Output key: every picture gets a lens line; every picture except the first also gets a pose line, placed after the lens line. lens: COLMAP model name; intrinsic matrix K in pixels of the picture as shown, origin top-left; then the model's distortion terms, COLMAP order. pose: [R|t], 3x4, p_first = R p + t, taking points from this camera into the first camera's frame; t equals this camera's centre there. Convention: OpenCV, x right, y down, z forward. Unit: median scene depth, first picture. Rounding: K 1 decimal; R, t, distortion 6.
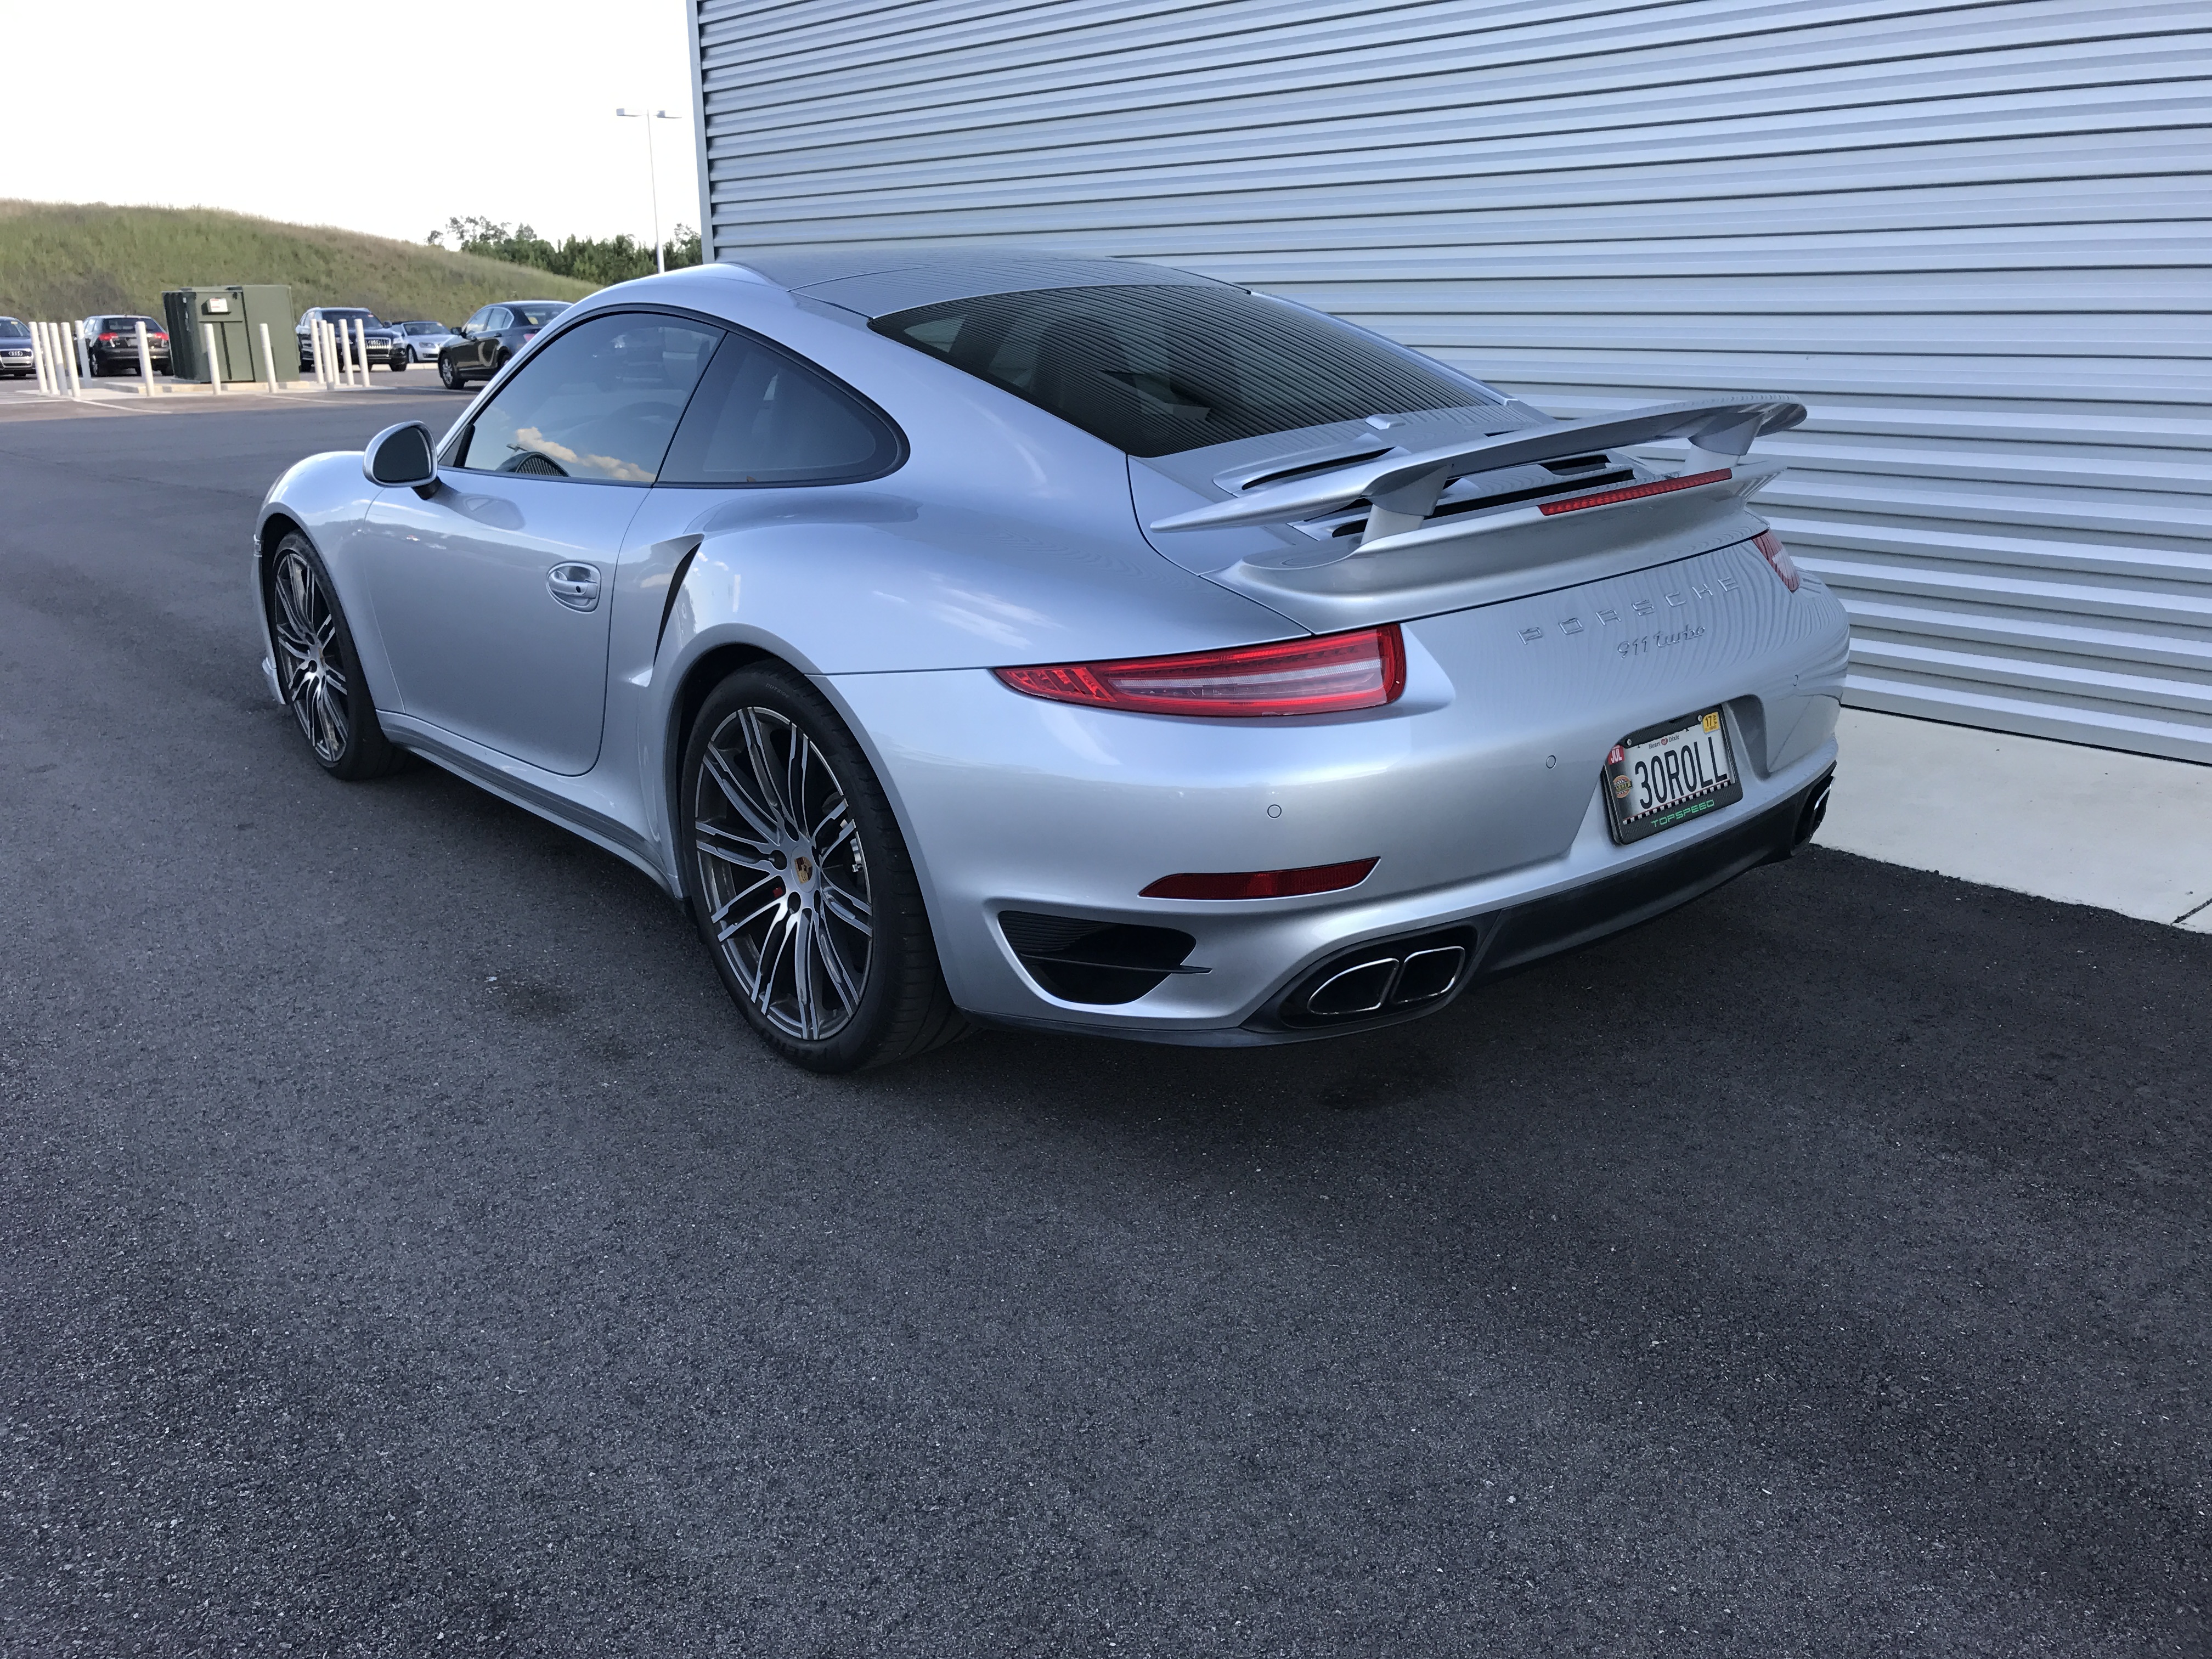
lens RADIAL K [[1785.4, 0, 1106.0], [0, 1785.4, 829.5], [0, 0, 1]] dist [0.000845, 0.001667]
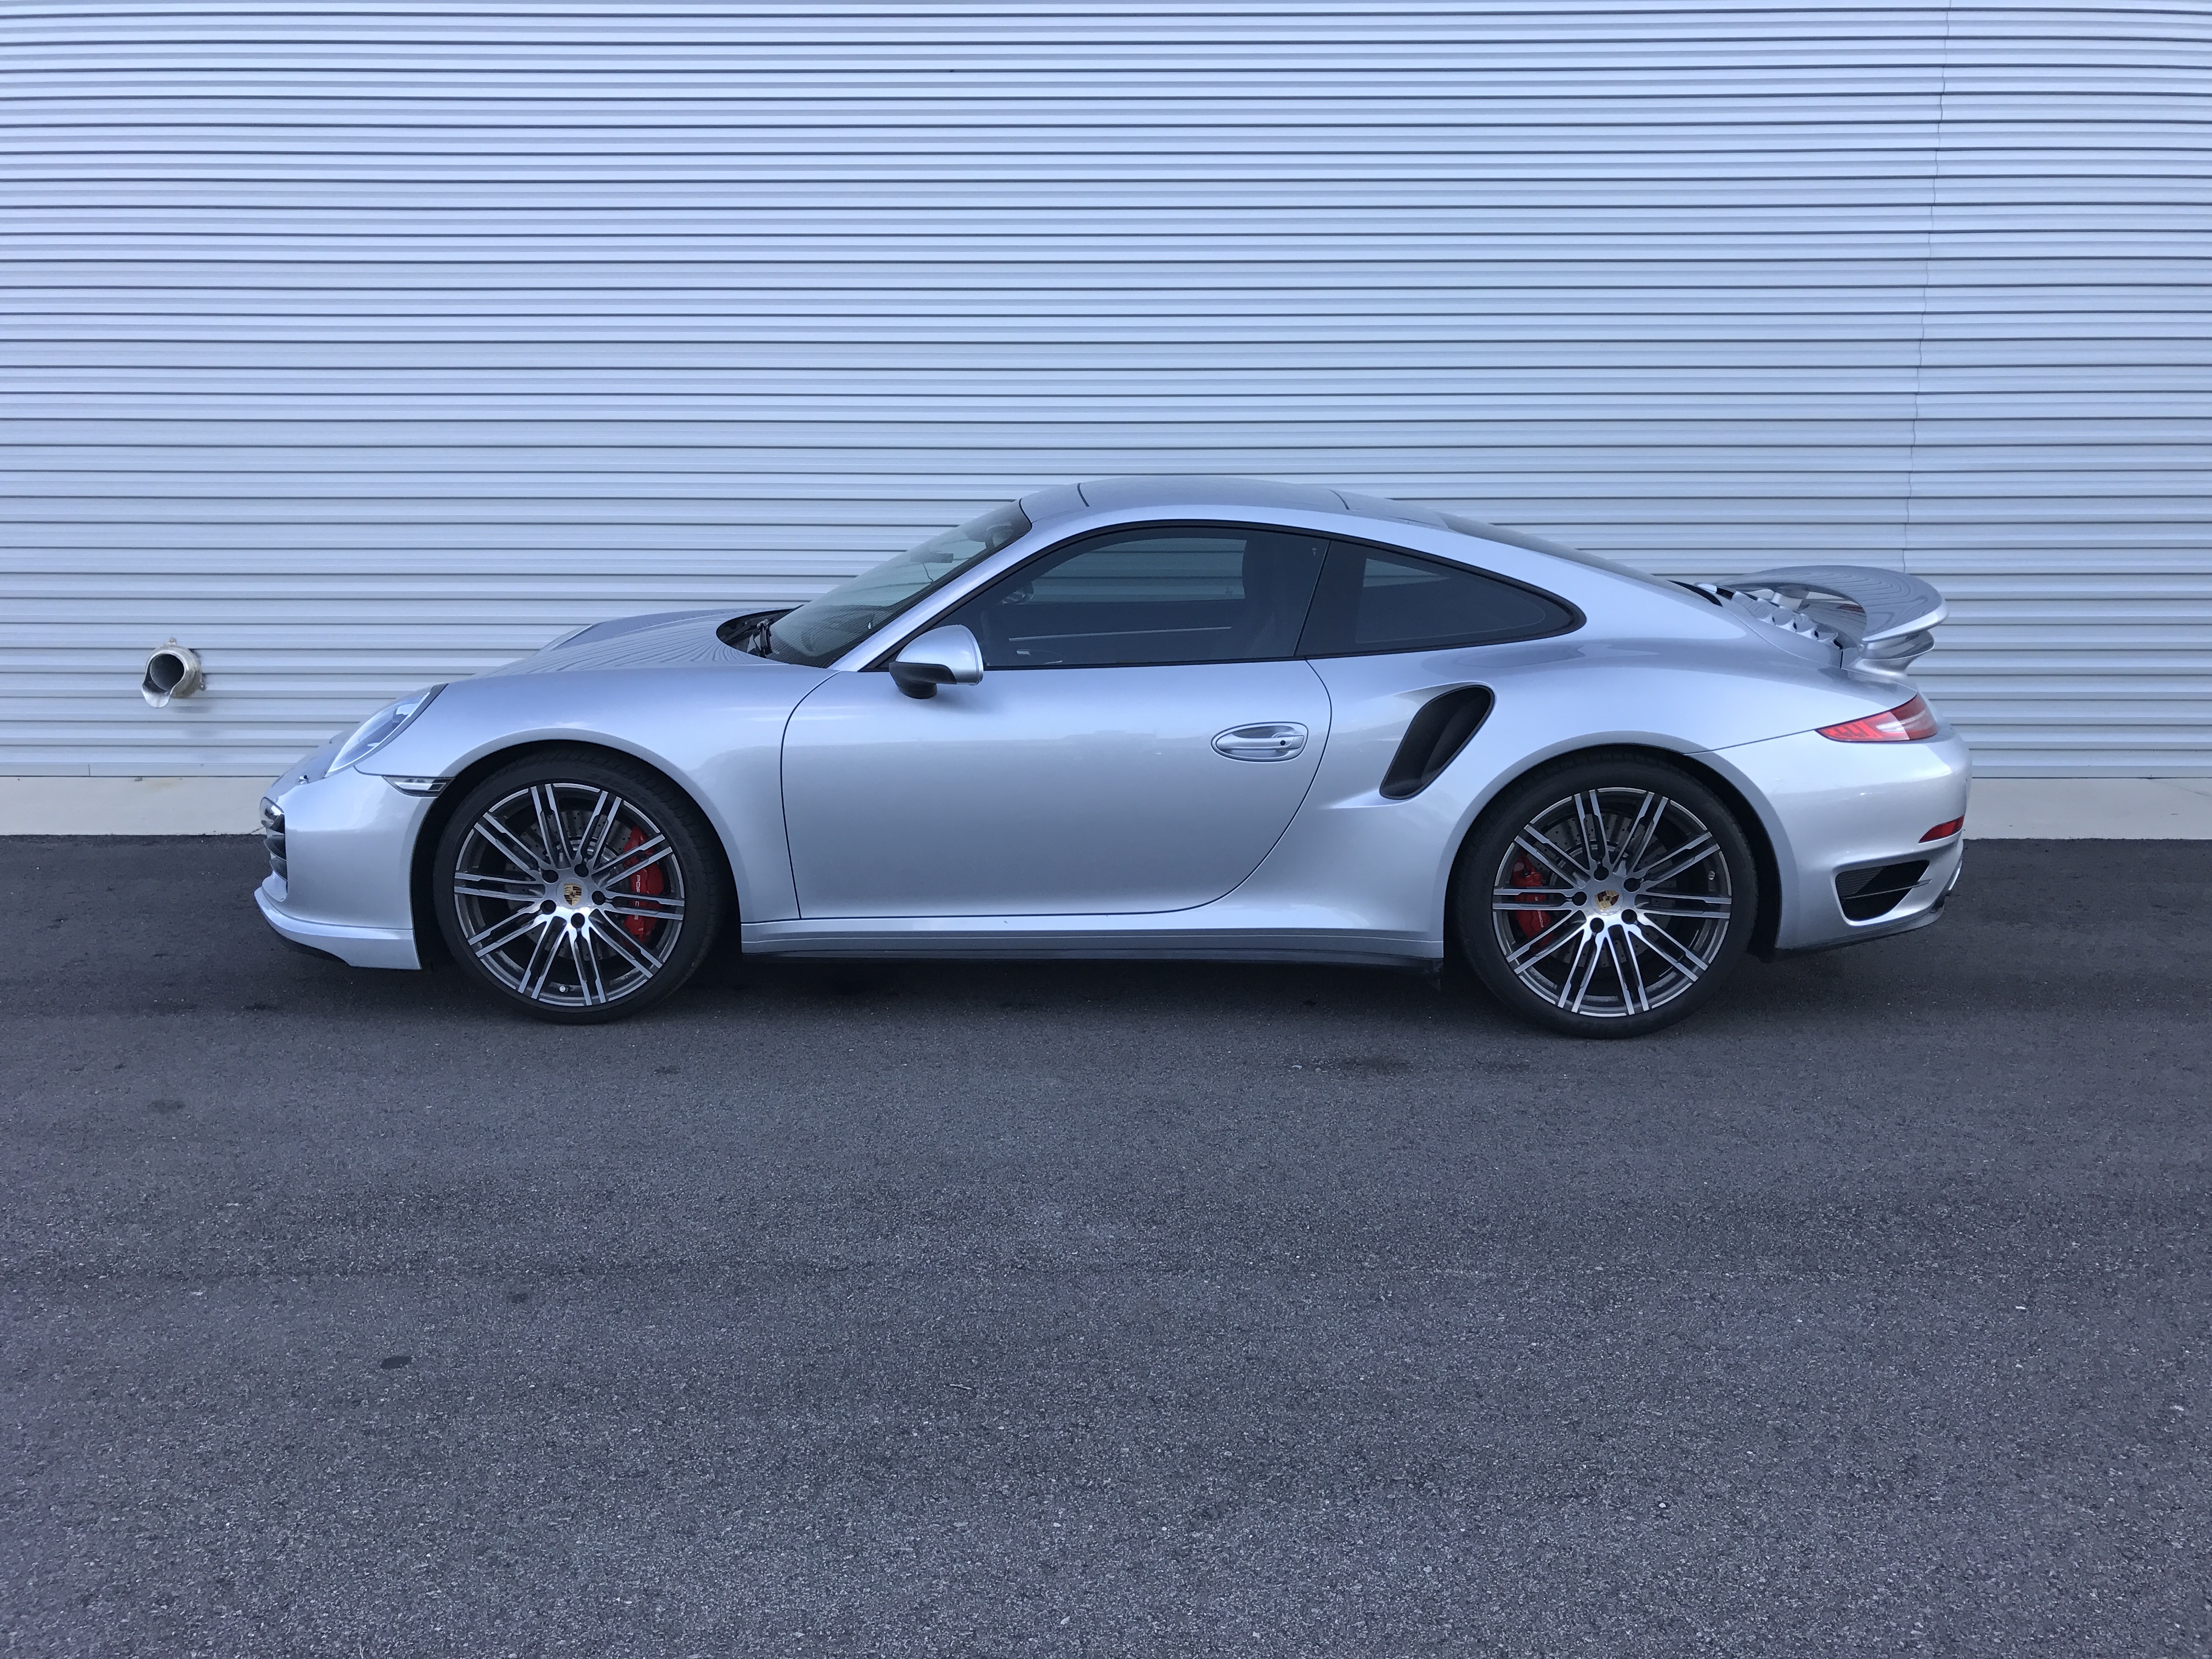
lens RADIAL K [[1785.4, 0, 1106.0], [0, 1785.4, 829.5], [0, 0, 1]] dist [0.000845, 0.001667]
pose [[0.675093, -0.120879, 0.727762, -1.470280], [0.206901, 0.977917, -0.029498, -0.073193], [-0.708125, 0.170488, 0.685195, 0.287592]]
